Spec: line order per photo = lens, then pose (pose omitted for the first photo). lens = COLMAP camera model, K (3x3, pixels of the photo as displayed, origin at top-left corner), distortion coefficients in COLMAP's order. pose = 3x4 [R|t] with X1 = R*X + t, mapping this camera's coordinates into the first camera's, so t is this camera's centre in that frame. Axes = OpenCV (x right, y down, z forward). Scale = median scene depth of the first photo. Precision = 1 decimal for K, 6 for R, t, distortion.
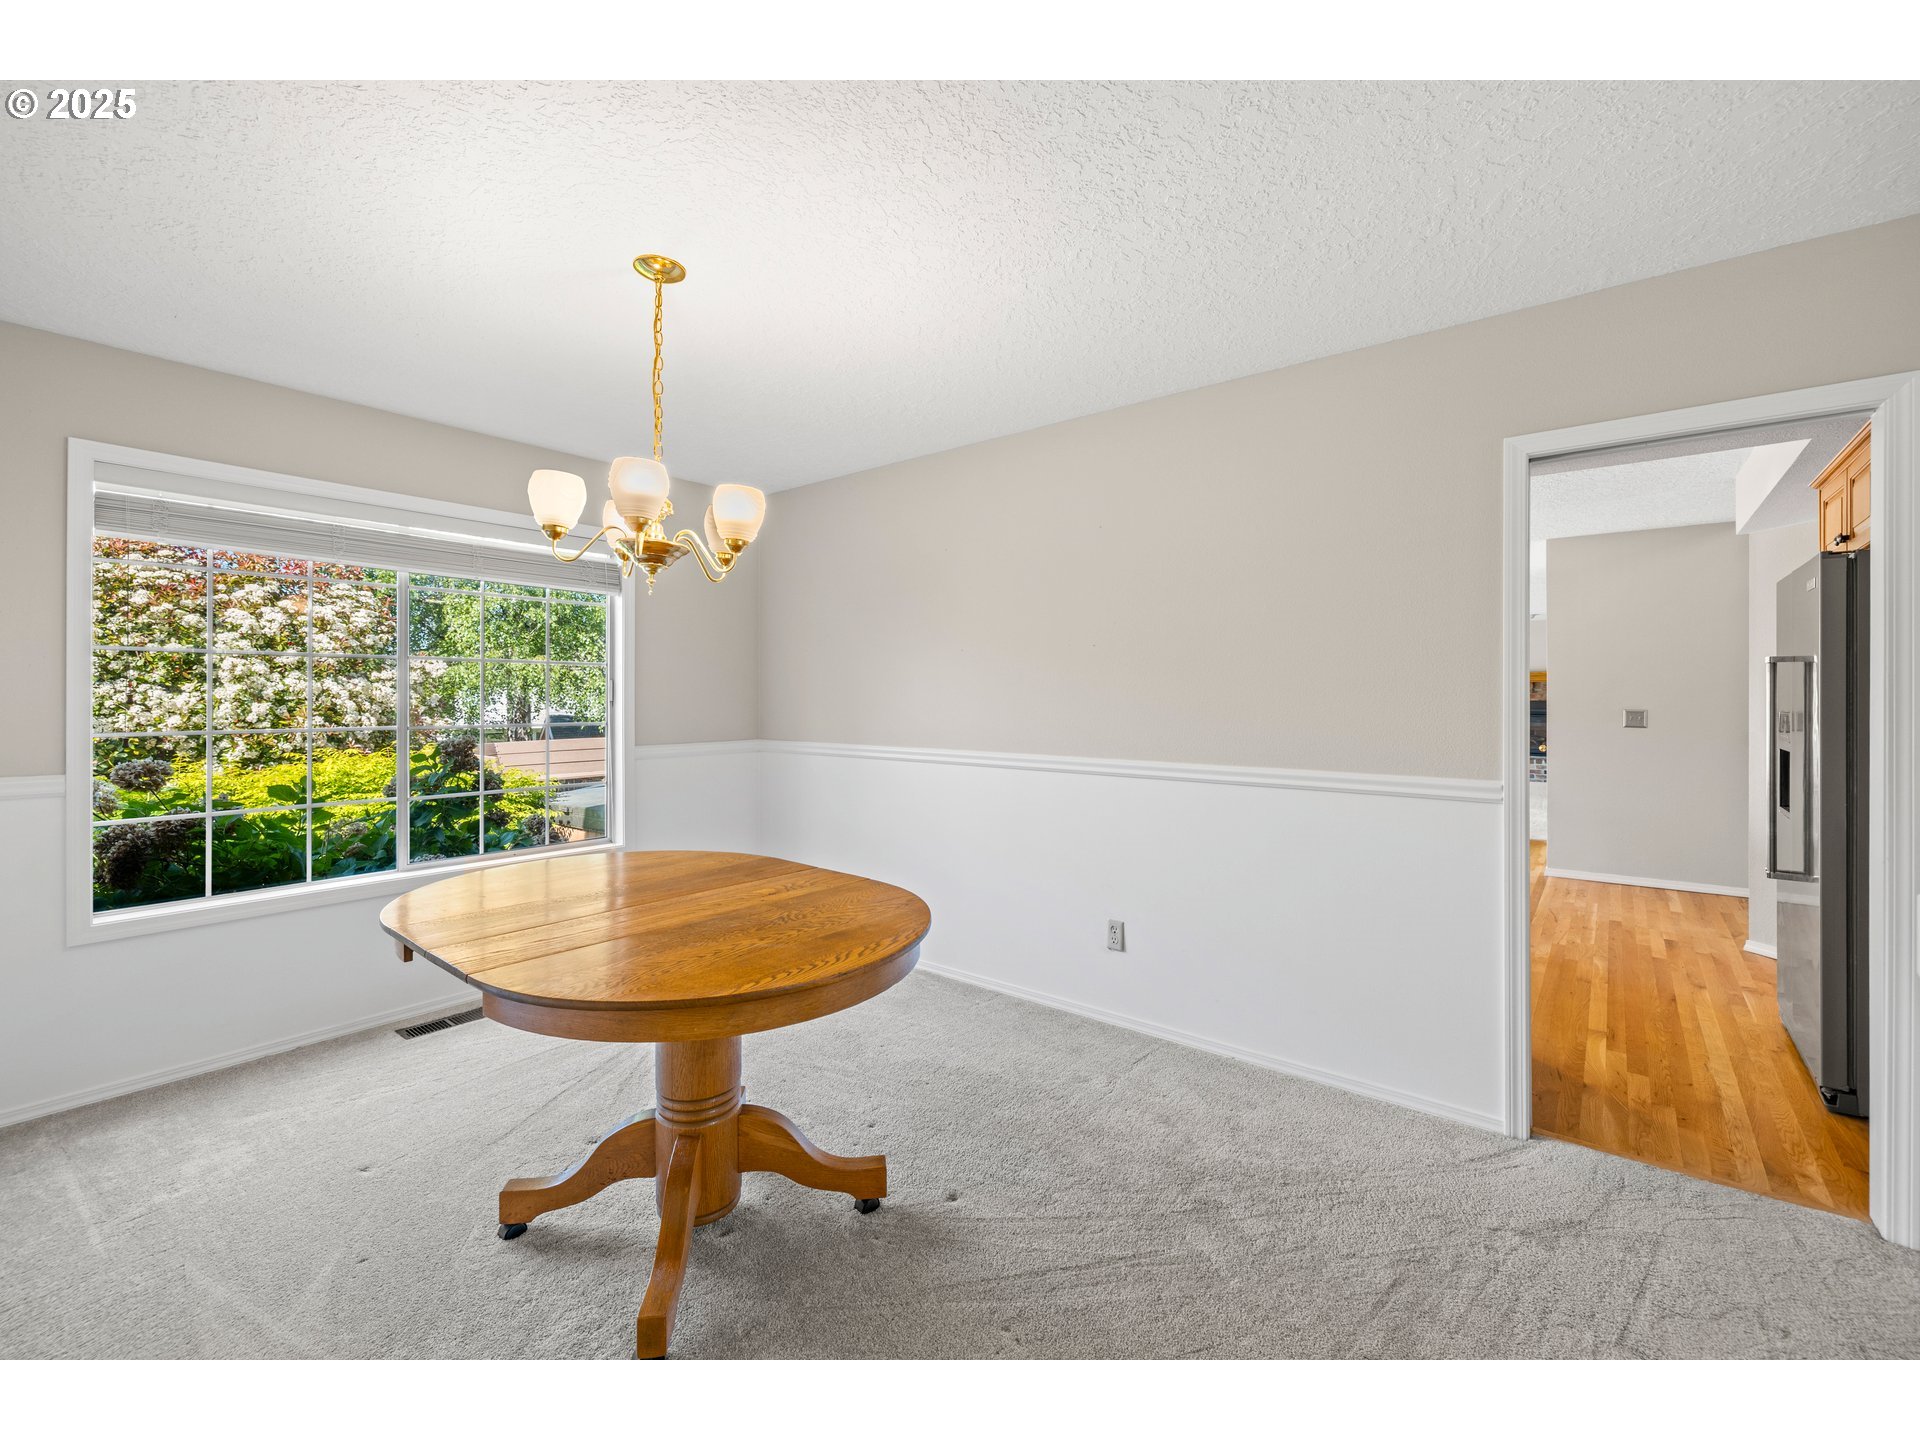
lens RADIAL K [[806.6, 0, 960.0], [0, 806.6, 720.0], [0, 0, 1]] dist [-0.001125, -0.000208]
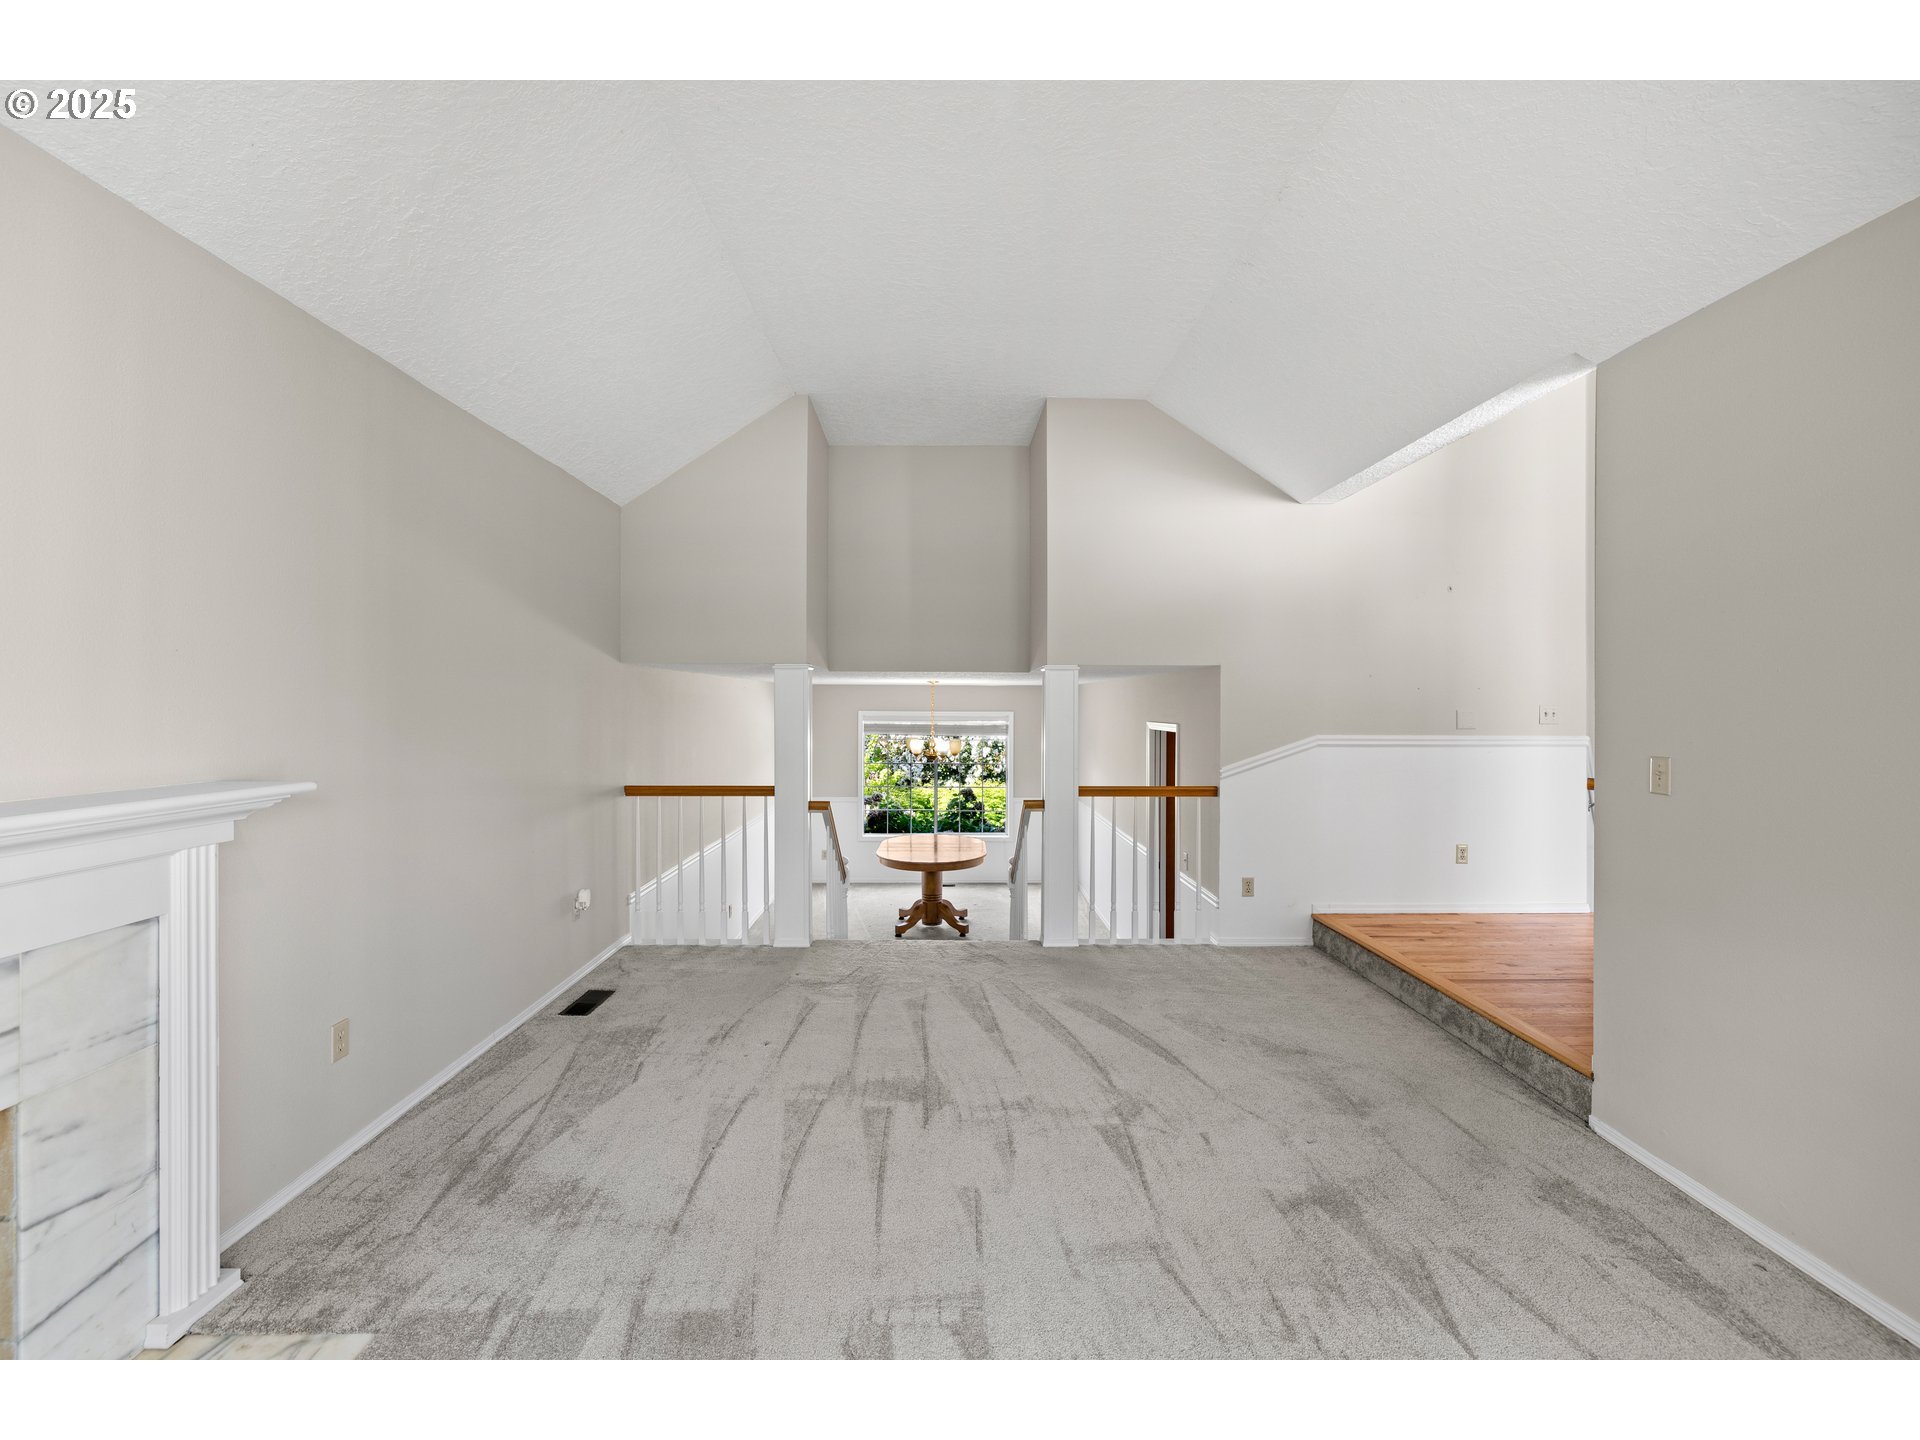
lens RADIAL K [[806.6, 0, 960.0], [0, 806.6, 720.0], [0, 0, 1]] dist [-0.001125, -0.000208]
pose [[0.633706, 0.003296, -0.773567, 1.923129], [-0.008576, 0.999959, -0.002765, -0.257317], [0.773527, 0.008386, 0.633708, -0.949915]]
